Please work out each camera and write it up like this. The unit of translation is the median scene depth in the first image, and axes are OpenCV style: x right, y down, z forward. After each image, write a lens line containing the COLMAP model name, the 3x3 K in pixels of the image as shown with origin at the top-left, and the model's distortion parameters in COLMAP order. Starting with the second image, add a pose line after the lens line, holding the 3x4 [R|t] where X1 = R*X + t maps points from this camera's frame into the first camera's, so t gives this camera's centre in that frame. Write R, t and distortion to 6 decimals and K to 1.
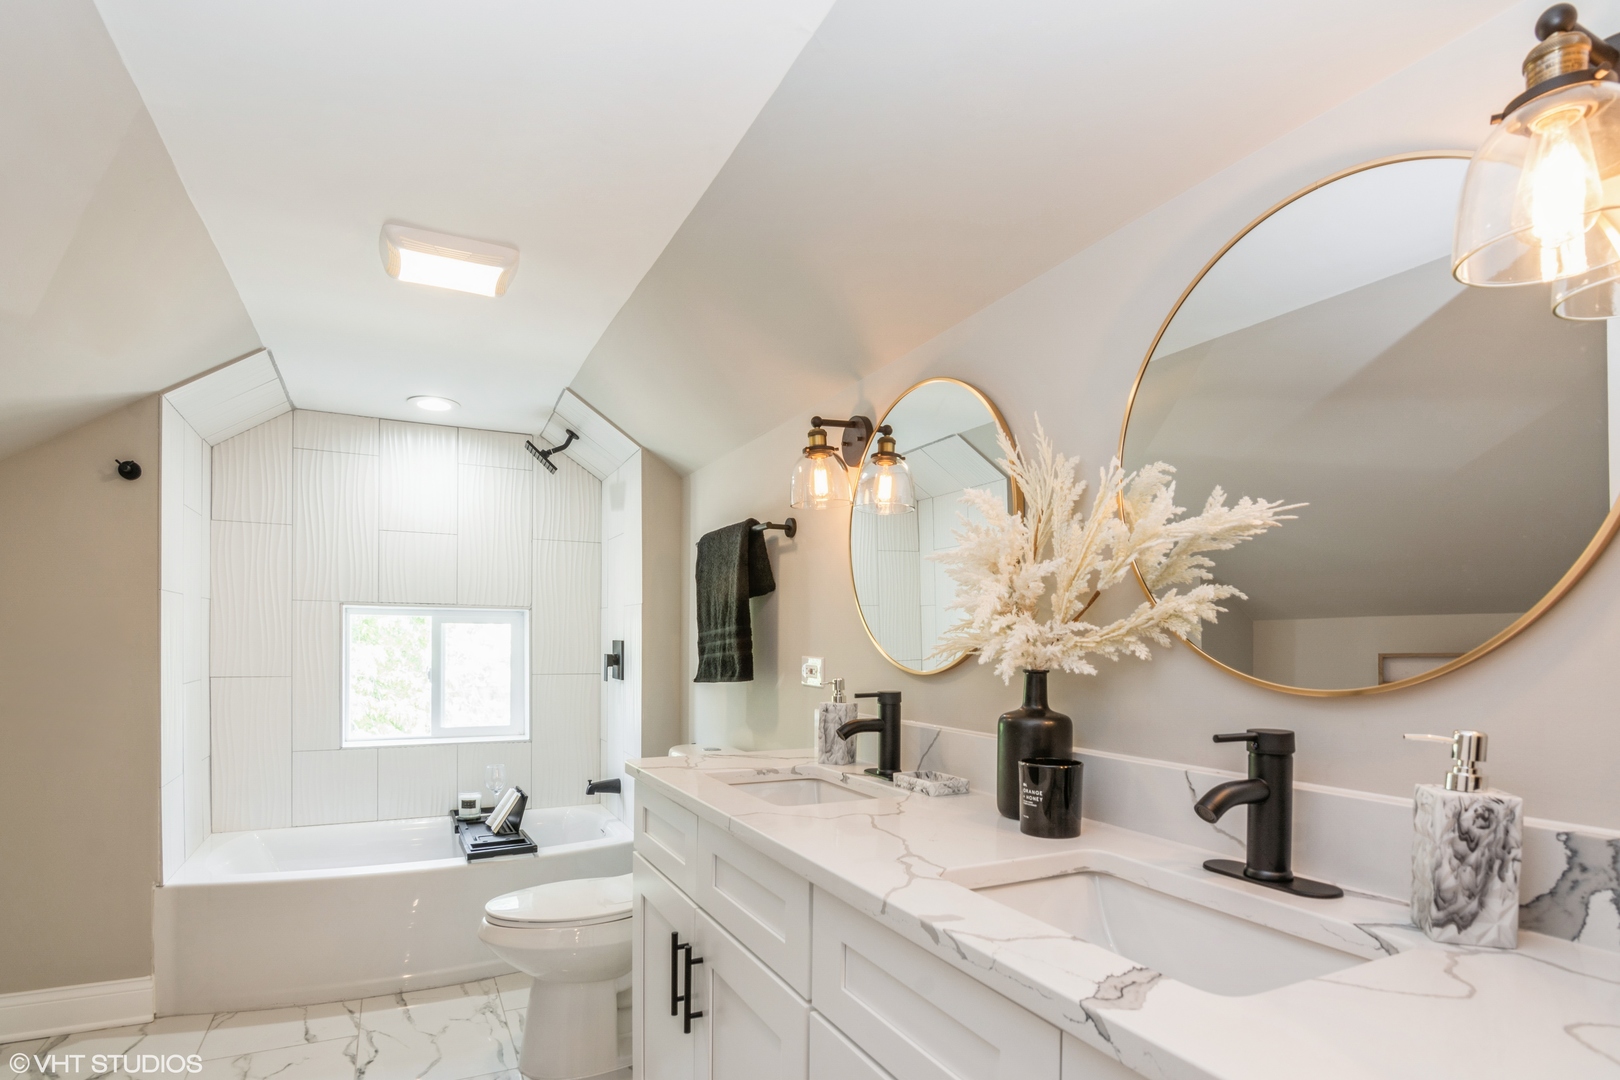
lens RADIAL K [[832.4, 0, 812.6], [0, 832.4, 650.1], [0, 0, 1]] dist [-0.023896, -0.000288]
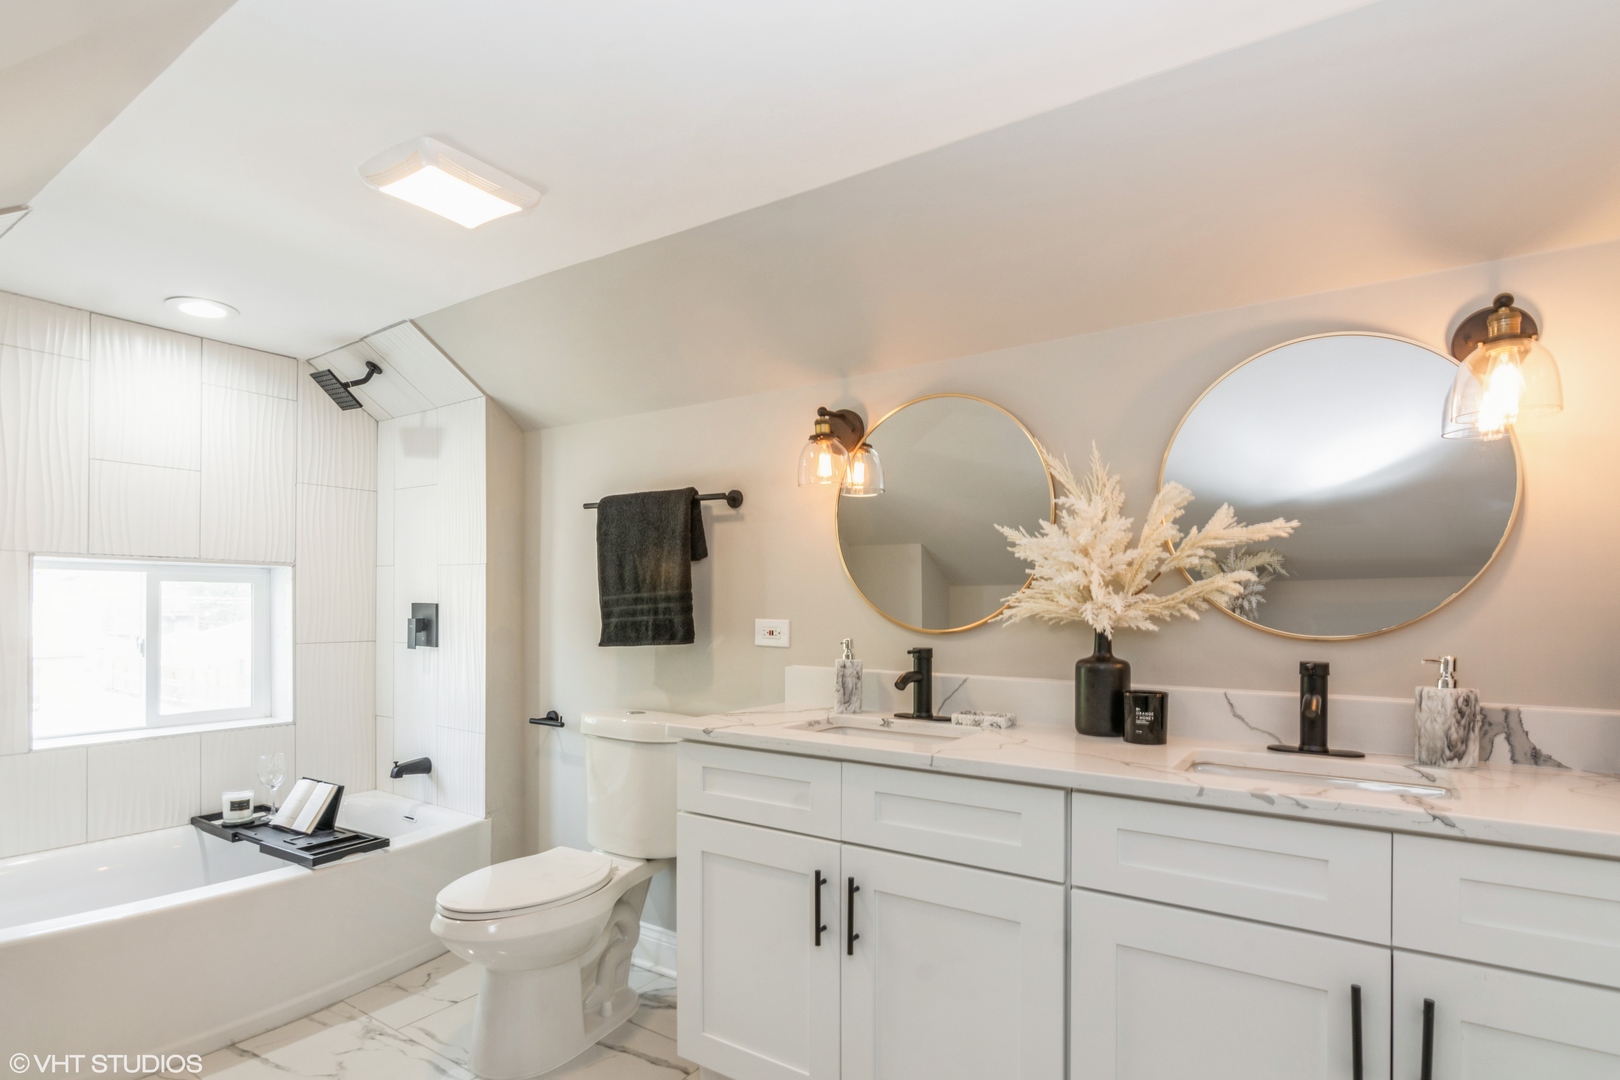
lens RADIAL K [[824.7, 0, 820.6], [0, 824.7, 601.2], [0, 0, 1]] dist [-0.011950, -0.000357]
pose [[0.868870, -0.001450, 0.495039, -0.532192], [0.005644, 0.999960, -0.006977, -0.008957], [-0.495009, 0.008856, 0.868843, 0.029098]]
